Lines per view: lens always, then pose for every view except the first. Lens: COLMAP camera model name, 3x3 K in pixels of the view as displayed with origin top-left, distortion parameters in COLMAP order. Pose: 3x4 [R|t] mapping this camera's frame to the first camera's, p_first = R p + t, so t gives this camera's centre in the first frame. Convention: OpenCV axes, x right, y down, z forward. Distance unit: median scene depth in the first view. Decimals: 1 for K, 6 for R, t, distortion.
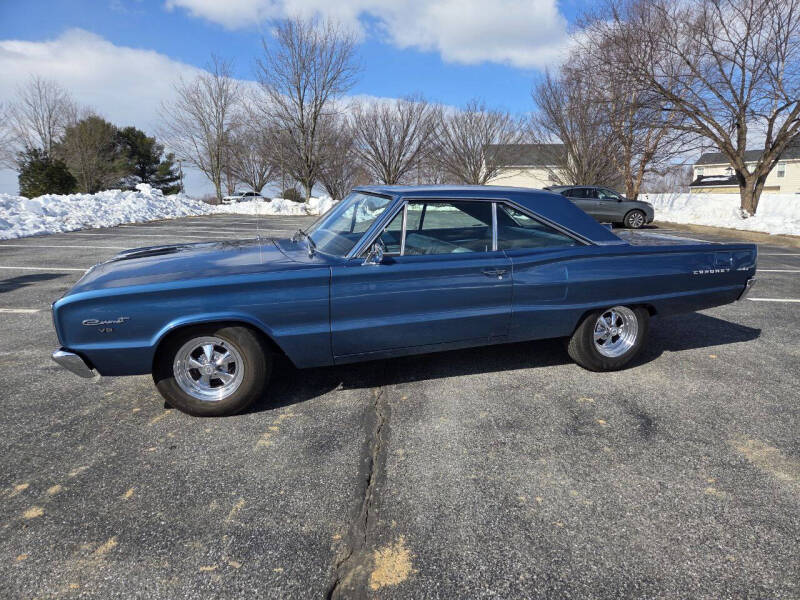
lens RADIAL K [[555.6, 0, 404.6], [0, 555.6, 313.9], [0, 0, 1]] dist [0.083760, -0.075197]
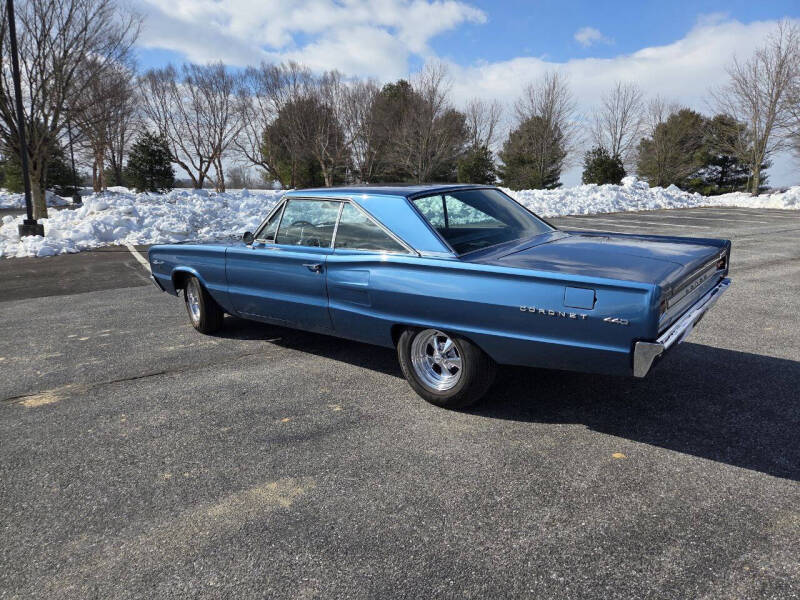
lens RADIAL K [[555.6, 0, 404.6], [0, 555.6, 313.9], [0, 0, 1]] dist [0.083760, -0.075197]
pose [[0.504867, 0.187380, -0.842614, 0.264659], [-0.173134, 0.978300, 0.113818, -0.030898], [0.845656, 0.088422, 0.526353, 0.129568]]
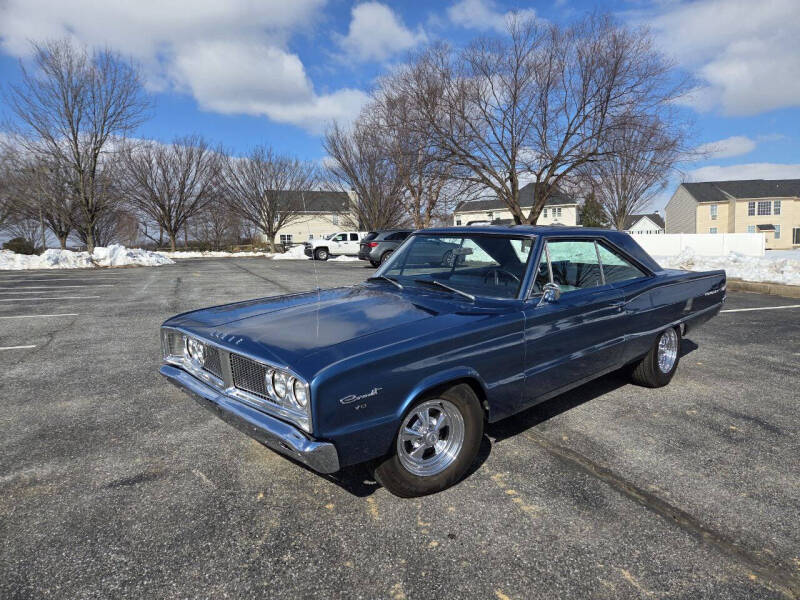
lens RADIAL K [[555.6, 0, 404.6], [0, 555.6, 313.9], [0, 0, 1]] dist [0.083760, -0.075197]
pose [[0.905323, -0.080308, 0.417061, -0.140640], [0.112600, 0.992206, -0.053367, -0.009478], [-0.409525, 0.095275, 0.907310, 0.042427]]
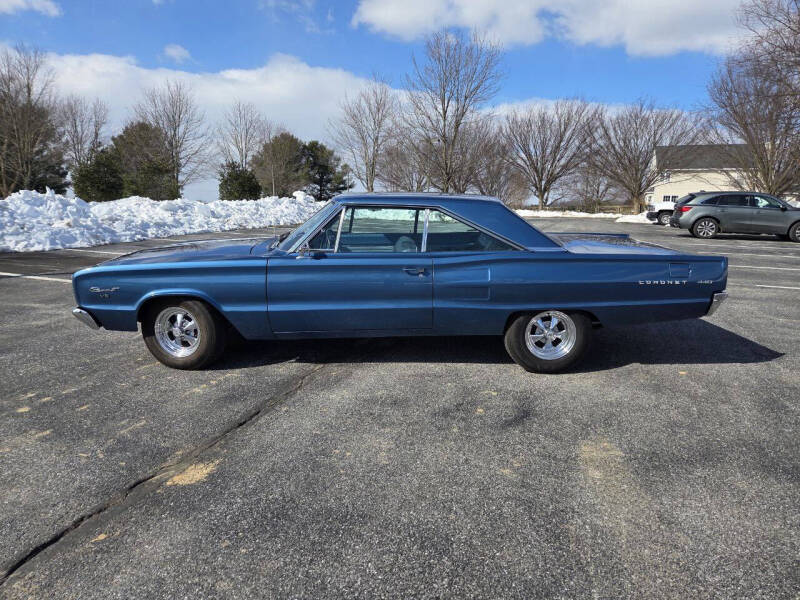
lens RADIAL K [[552.9, 0, 396.8], [0, 552.9, 325.0], [0, 0, 1]] dist [0.083714, -0.067009]
pose [[0.946526, 0.077416, -0.313202, 0.108661], [-0.074718, 0.996991, 0.020626, 0.003307], [0.313857, 0.003878, 0.949462, -0.016151]]
